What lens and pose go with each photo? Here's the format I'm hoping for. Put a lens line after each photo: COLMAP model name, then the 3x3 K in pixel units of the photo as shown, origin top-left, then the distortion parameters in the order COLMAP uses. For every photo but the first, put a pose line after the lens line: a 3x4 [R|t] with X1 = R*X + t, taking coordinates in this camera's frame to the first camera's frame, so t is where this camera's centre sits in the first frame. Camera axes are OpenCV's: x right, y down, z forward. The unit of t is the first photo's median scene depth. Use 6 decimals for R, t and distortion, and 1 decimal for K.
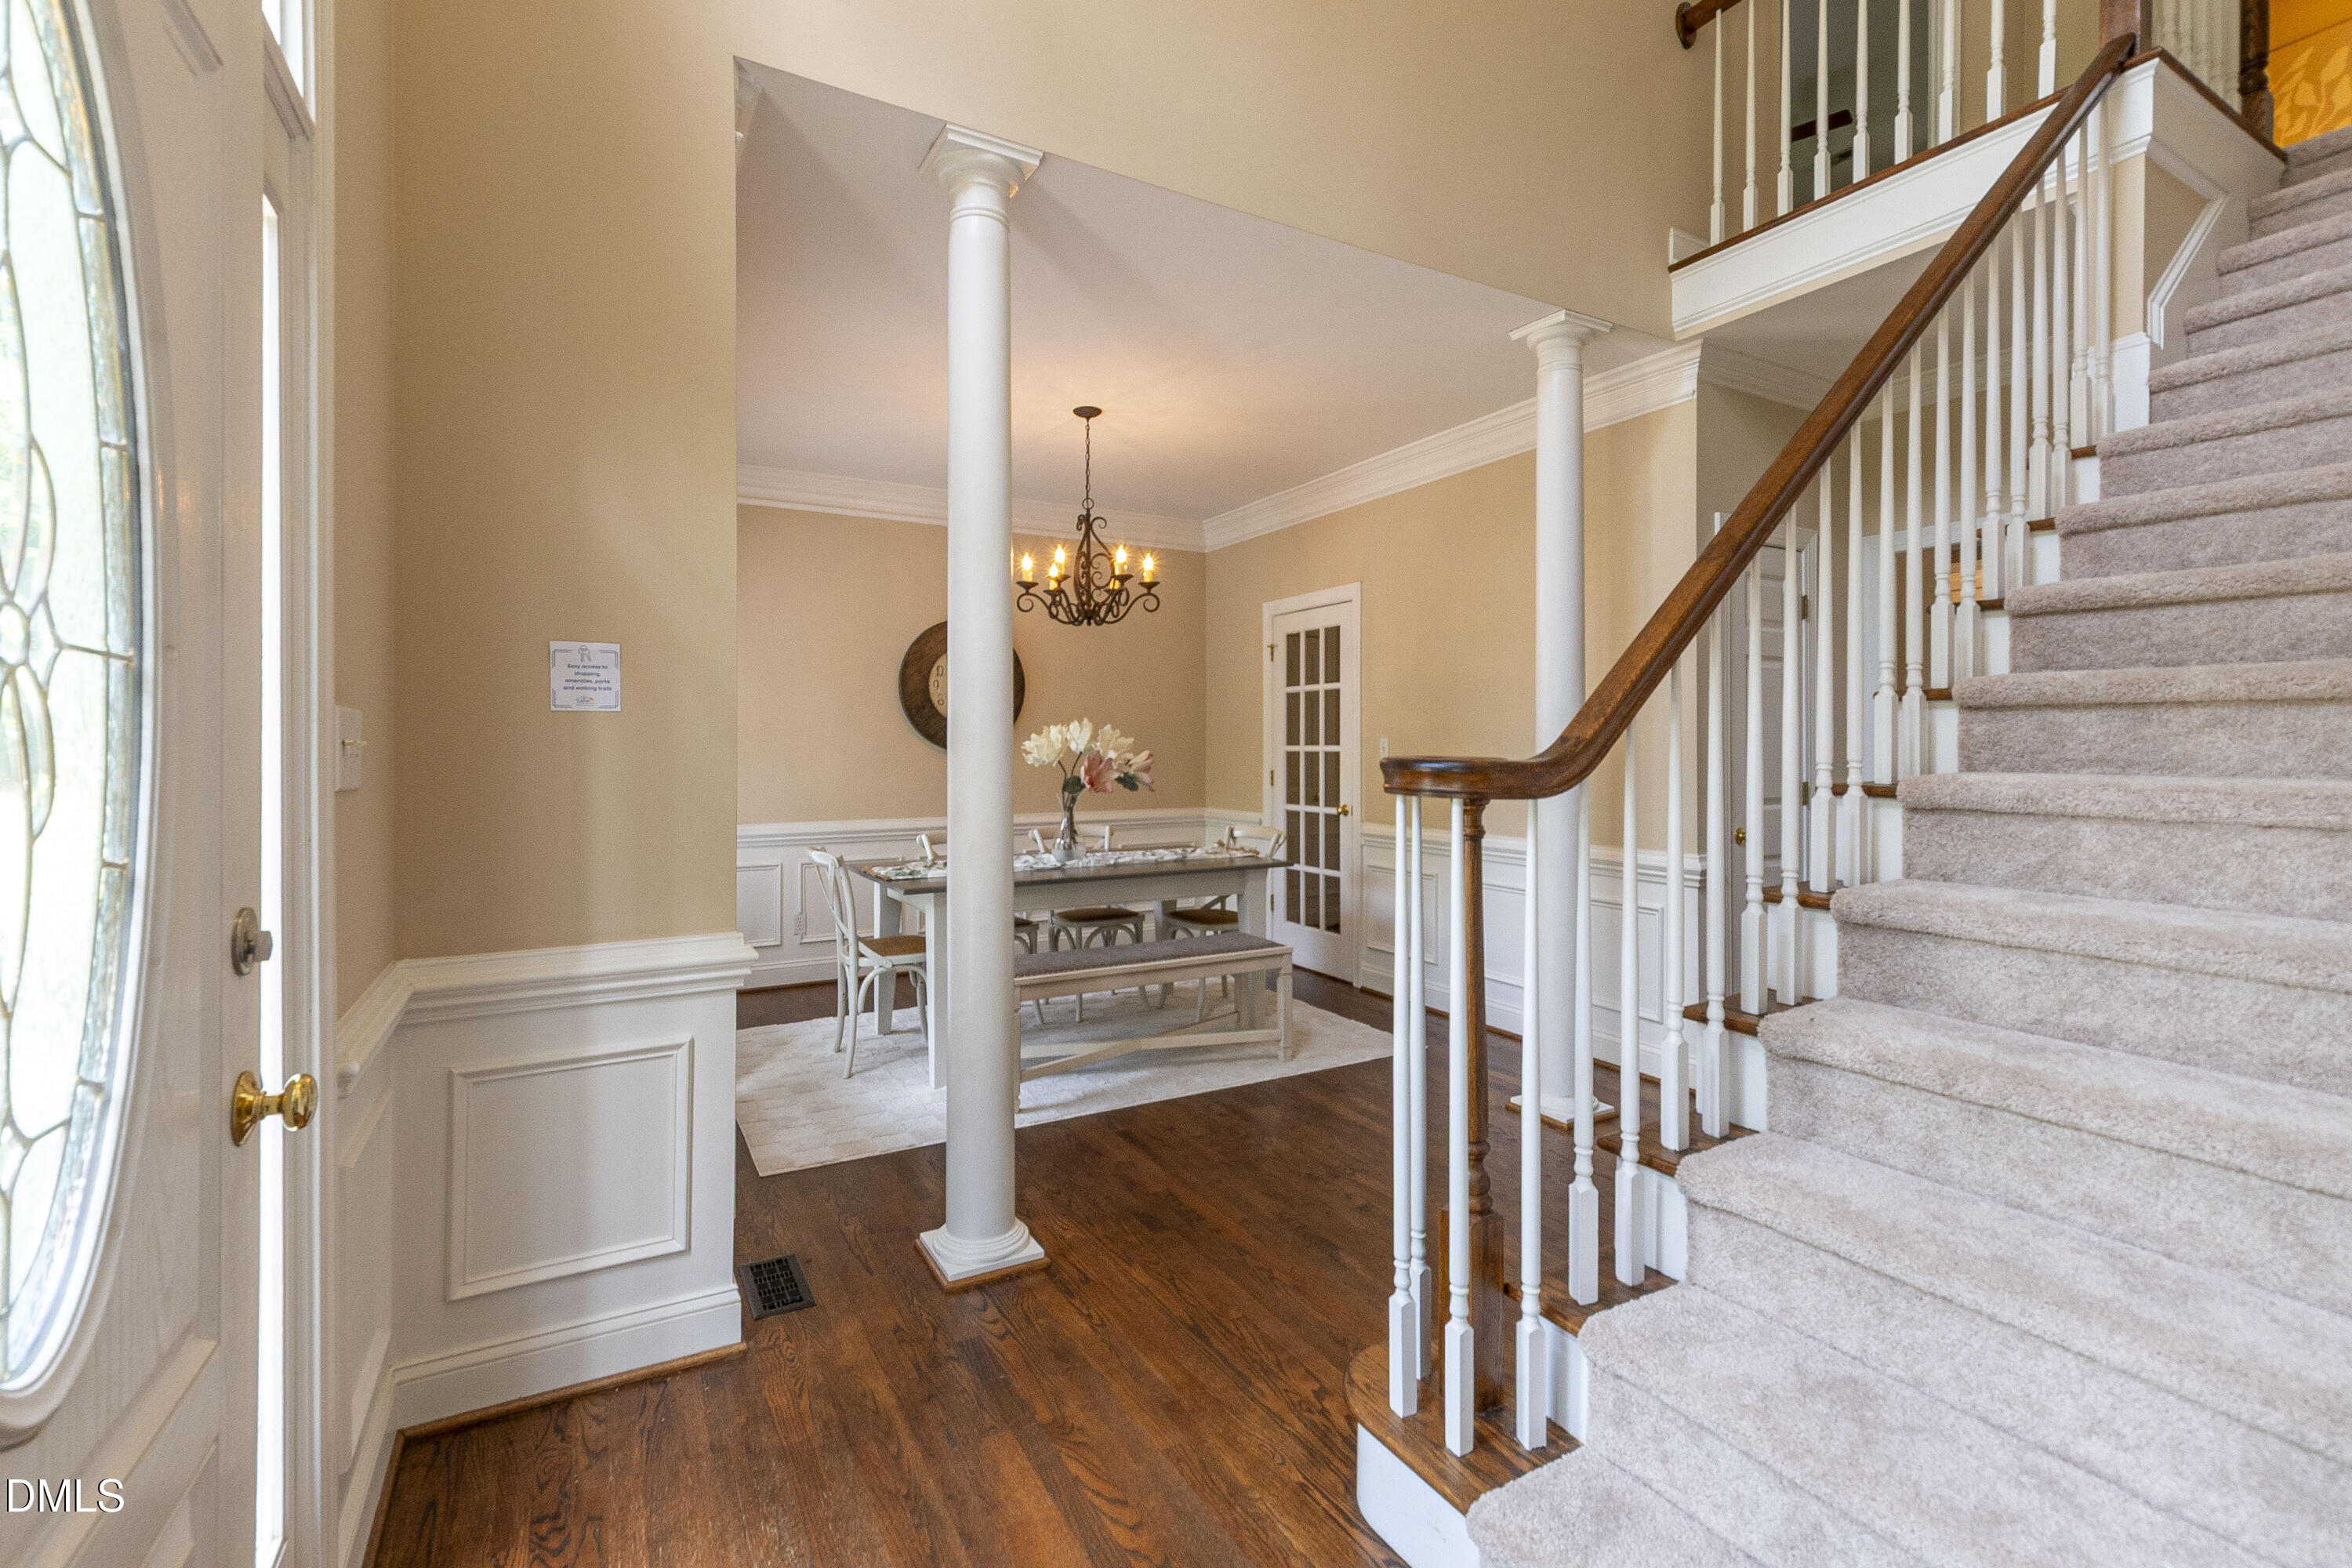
lens RADIAL K [[1033.1, 0, 1167.9], [0, 1033.1, 742.8], [0, 0, 1]] dist [0.018035, -0.005596]
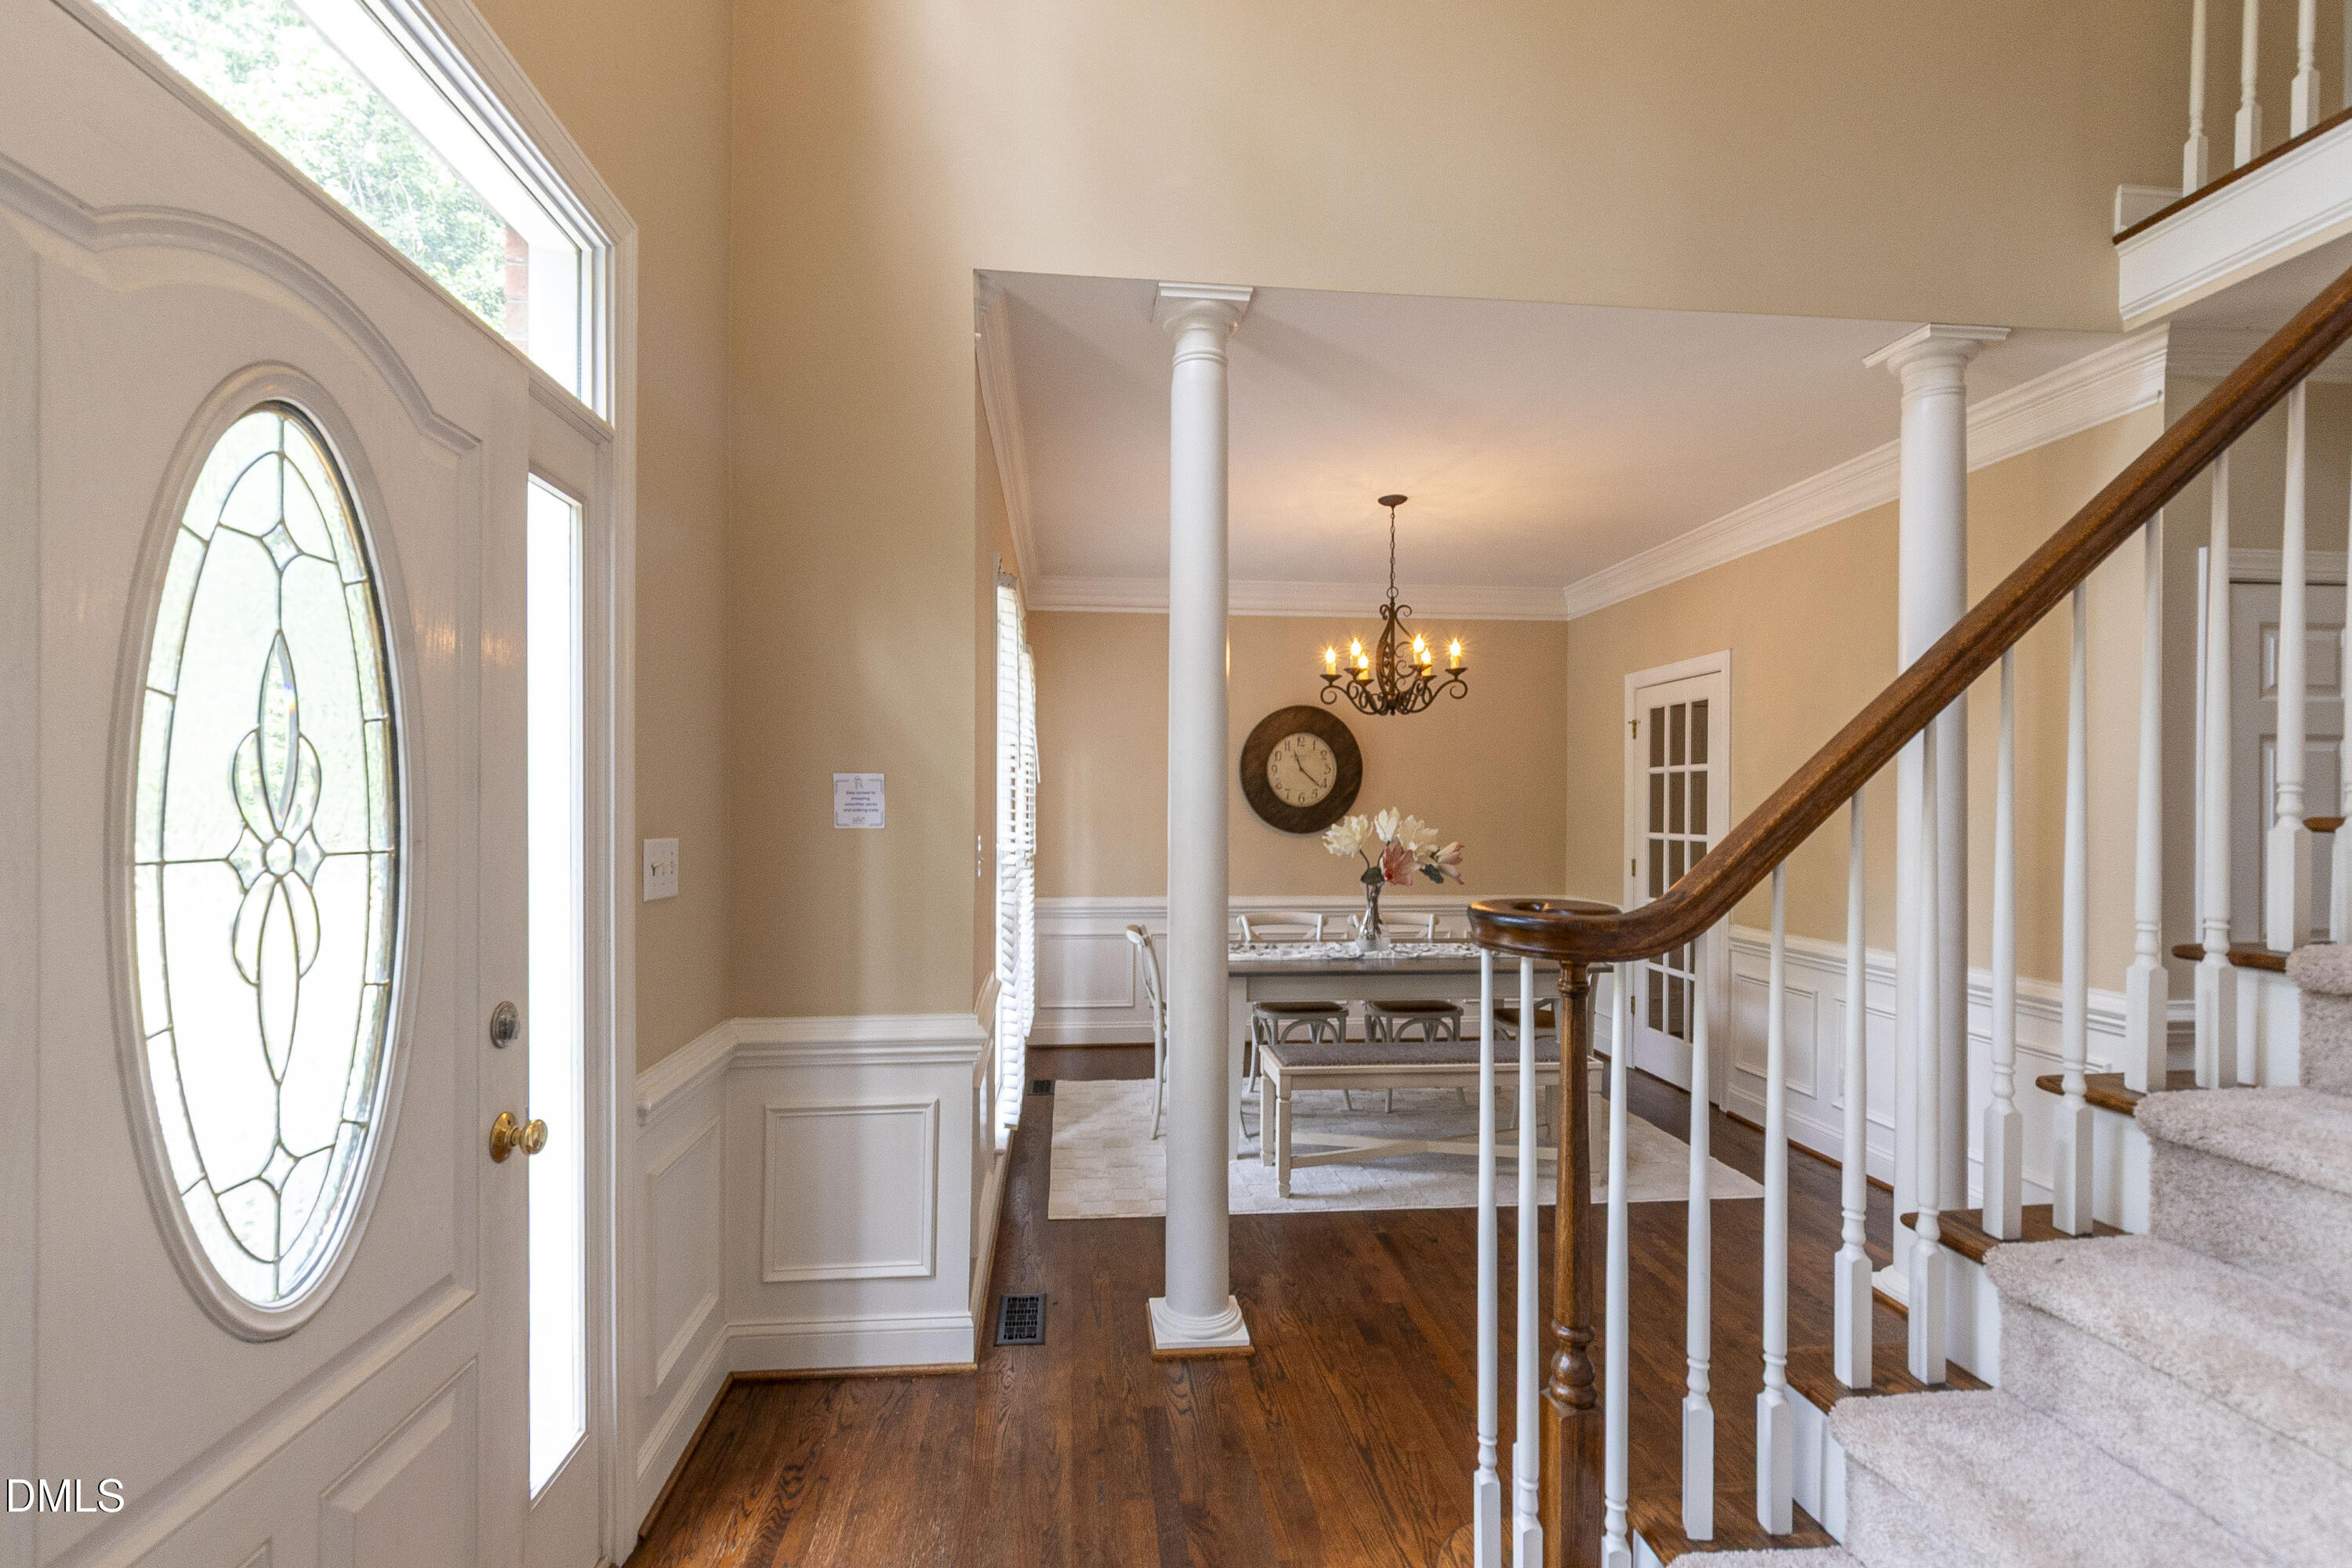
lens RADIAL K [[1031.1, 0, 1171.2], [0, 1031.1, 807.8], [0, 0, 1]] dist [0.013776, 0.001522]
pose [[0.916452, 0.006471, -0.400093, 0.220050], [-0.004843, 0.999975, 0.005080, -0.050419], [0.400116, -0.002718, 0.916461, 0.012939]]
